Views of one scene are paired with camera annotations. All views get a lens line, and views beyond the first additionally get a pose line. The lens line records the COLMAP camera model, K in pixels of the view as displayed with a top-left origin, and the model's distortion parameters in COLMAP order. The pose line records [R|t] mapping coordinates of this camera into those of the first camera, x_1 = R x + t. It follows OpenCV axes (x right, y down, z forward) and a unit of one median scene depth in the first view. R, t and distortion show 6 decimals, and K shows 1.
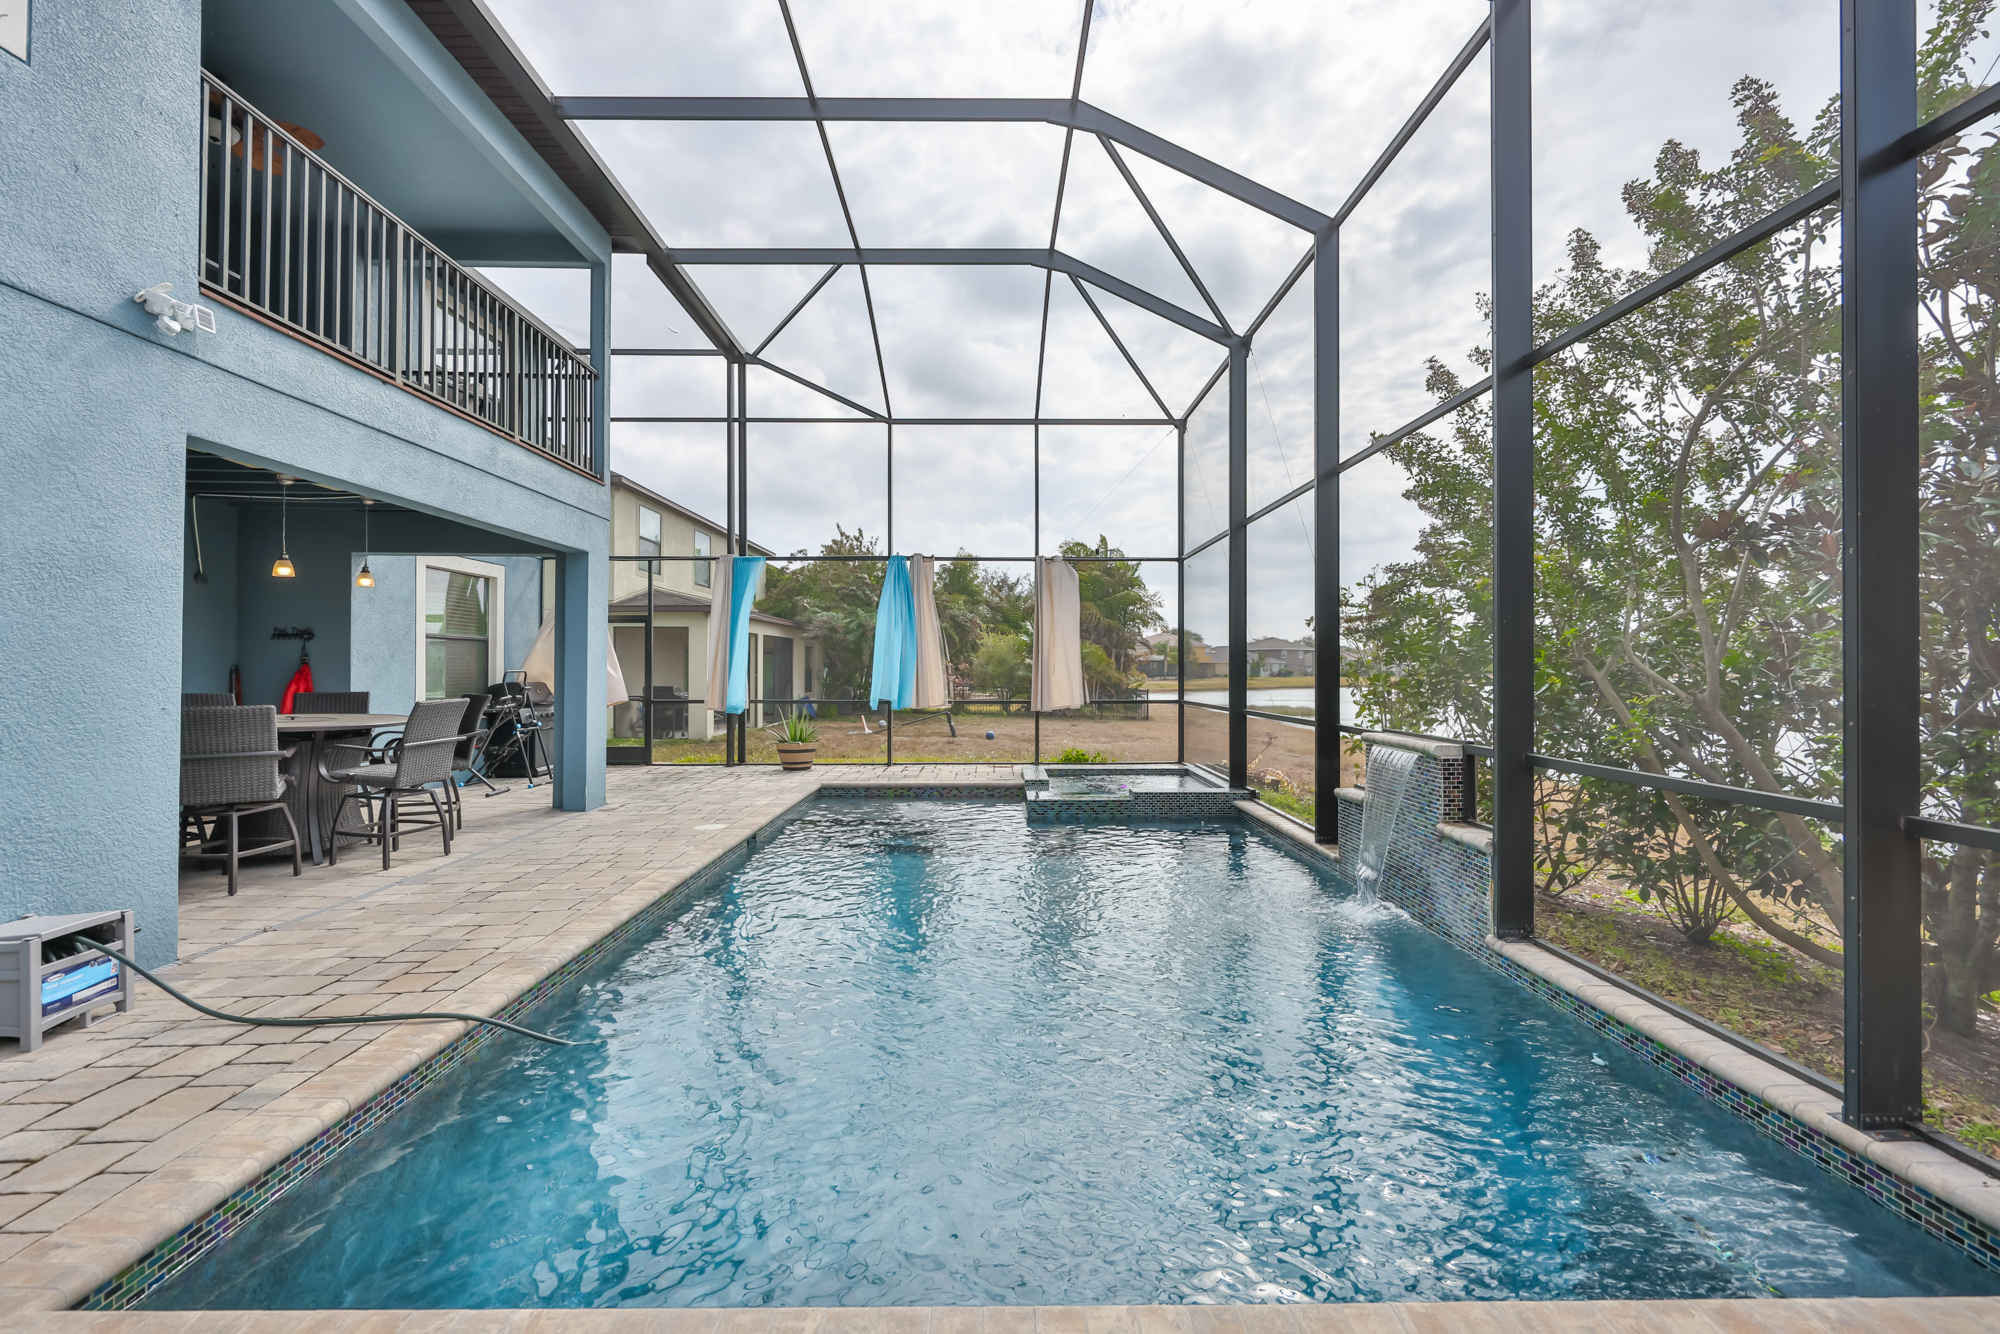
lens RADIAL K [[851.2, 0, 1000.0], [0, 851.2, 667.0], [0, 0, 1]] dist [0.002935, 0.000349]
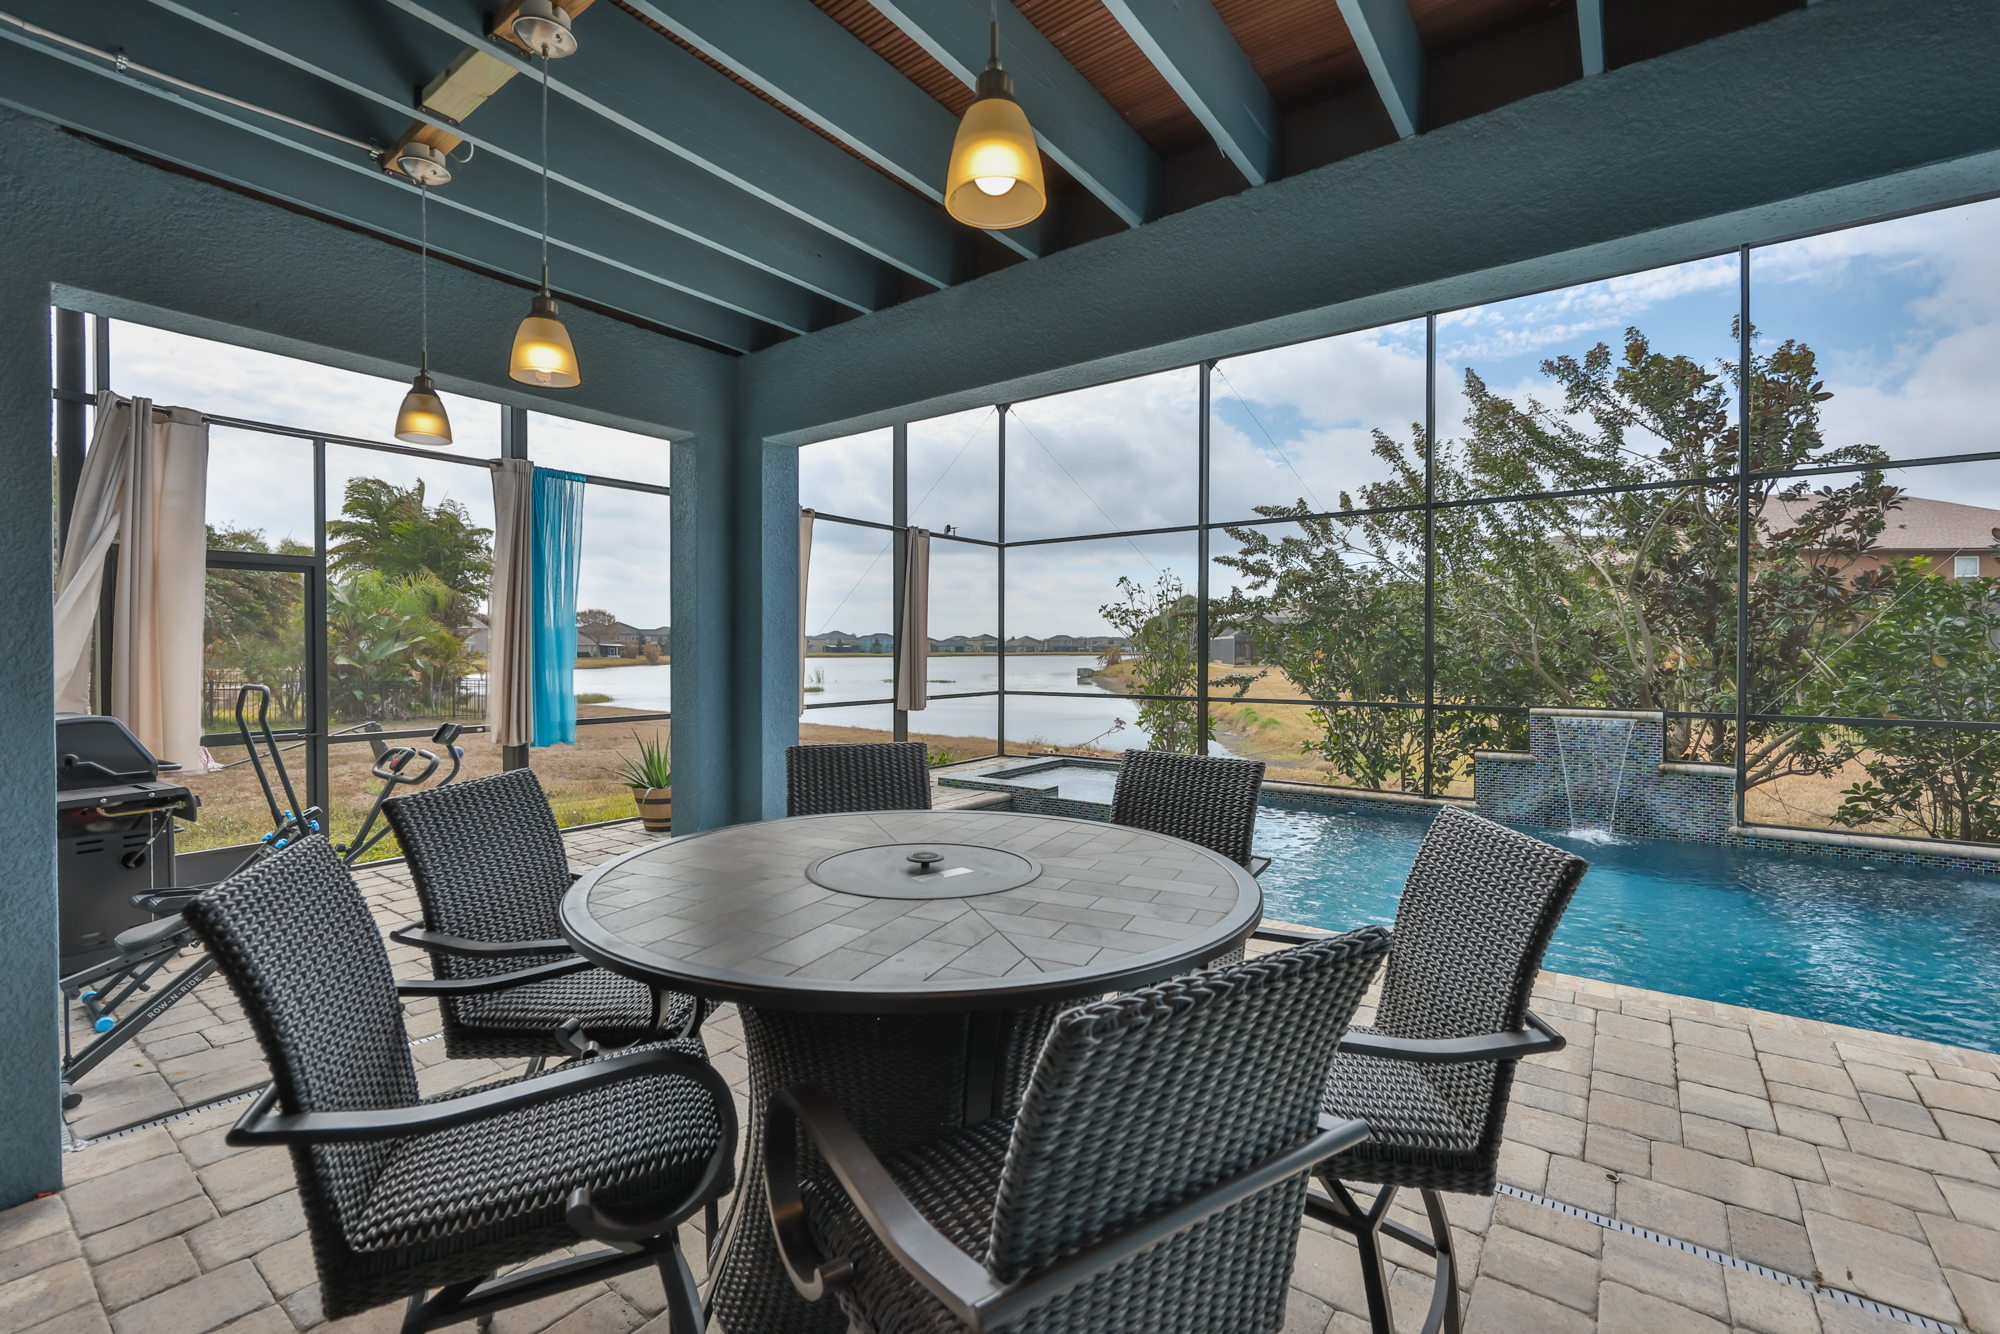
lens RADIAL K [[851.2, 0, 1000.0], [0, 851.2, 667.0], [0, 0, 1]] dist [0.002935, 0.000349]
pose [[0.609476, -0.019581, 0.792563, -0.743243], [0.001013, 0.999713, 0.023920, -0.014483], [-0.792804, -0.013775, 0.609321, 0.533824]]
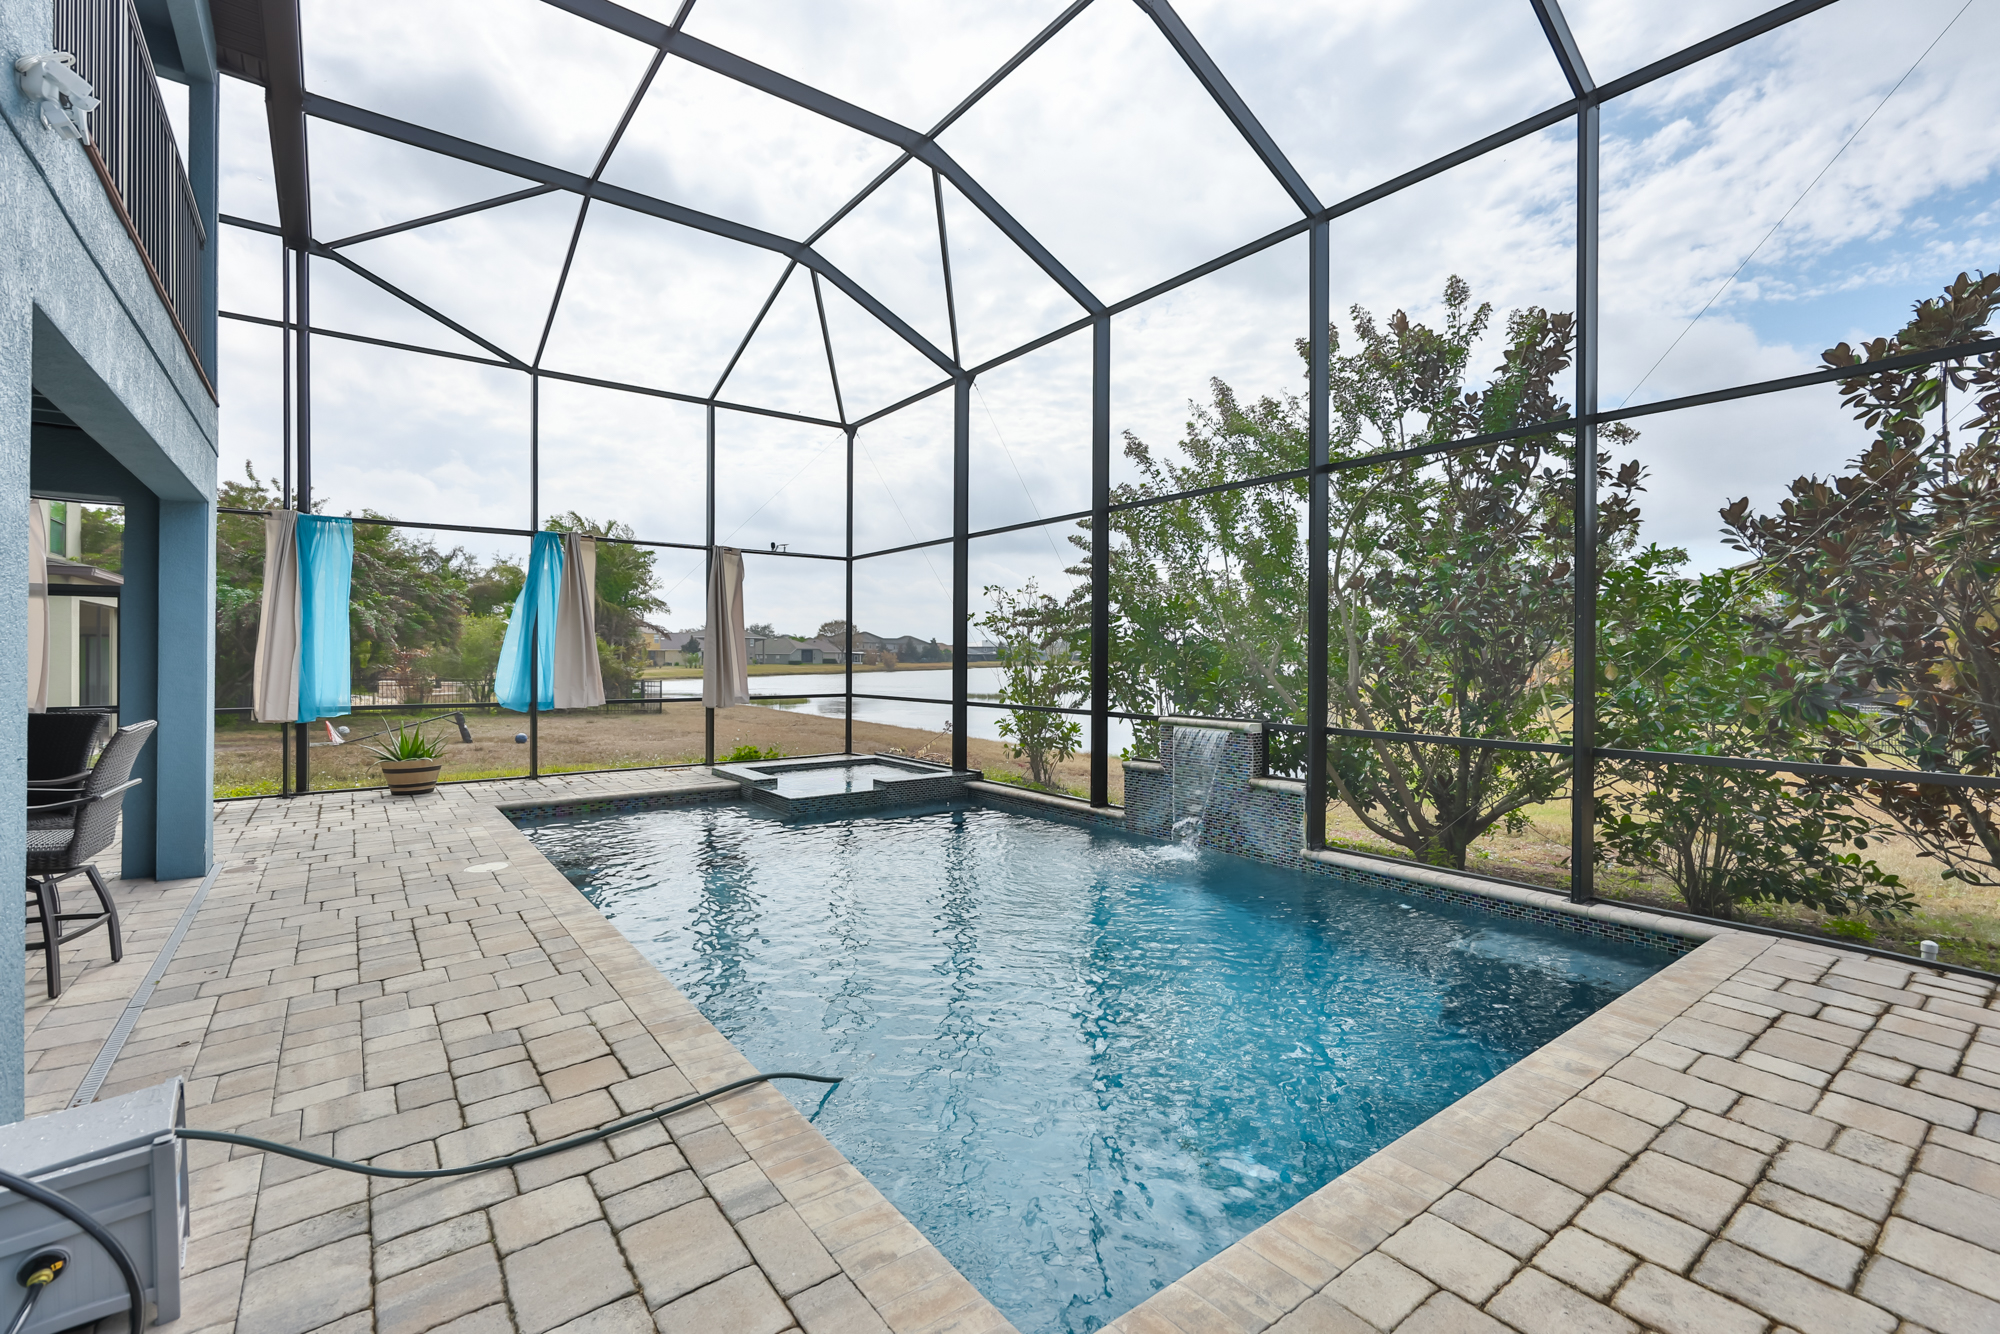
lens RADIAL K [[859.4, 0, 1000.0], [0, 859.4, 667.0], [0, 0, 1]] dist [0.000321, 0.000338]
pose [[0.804700, -0.005965, 0.593652, -0.355677], [-0.002943, 0.999897, 0.014036, -0.011955], [-0.593675, -0.013042, 0.804599, 0.050636]]
